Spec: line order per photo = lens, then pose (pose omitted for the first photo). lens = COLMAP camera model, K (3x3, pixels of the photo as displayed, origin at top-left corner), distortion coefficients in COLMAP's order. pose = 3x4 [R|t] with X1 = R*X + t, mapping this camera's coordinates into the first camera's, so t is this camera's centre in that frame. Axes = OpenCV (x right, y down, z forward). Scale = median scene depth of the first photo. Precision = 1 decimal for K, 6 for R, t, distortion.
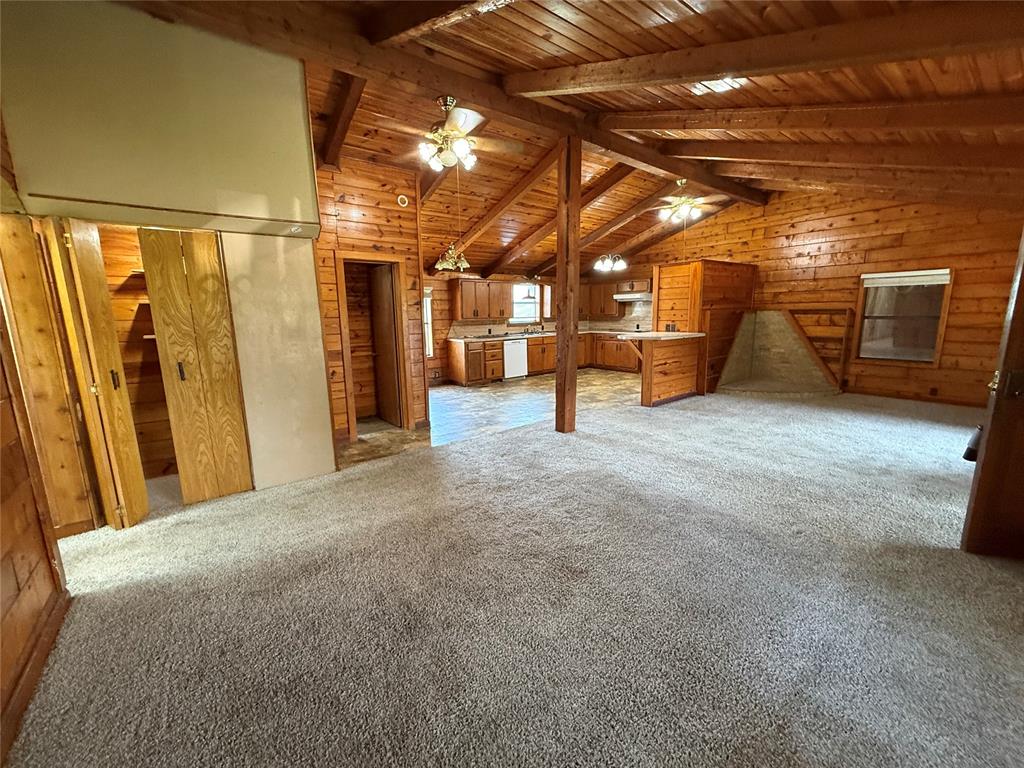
lens RADIAL K [[408.8, 0, 509.2], [0, 408.8, 381.8], [0, 0, 1]] dist [-0.001546, 0.000258]
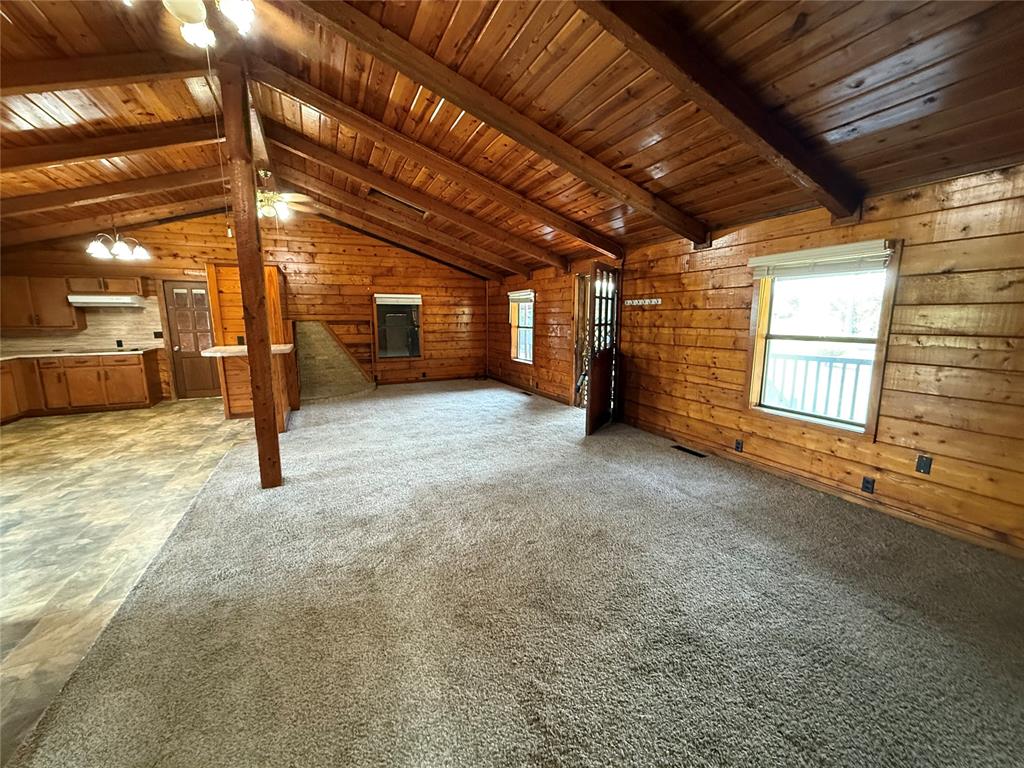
lens RADIAL K [[408.8, 0, 506.4], [0, 408.8, 387.9], [0, 0, 1]] dist [-0.001546, 0.000258]
pose [[0.232016, -0.149528, 0.961150, -0.314586], [0.164227, 0.979951, 0.112810, -0.044065], [-0.958748, 0.131673, 0.251921, 0.288151]]
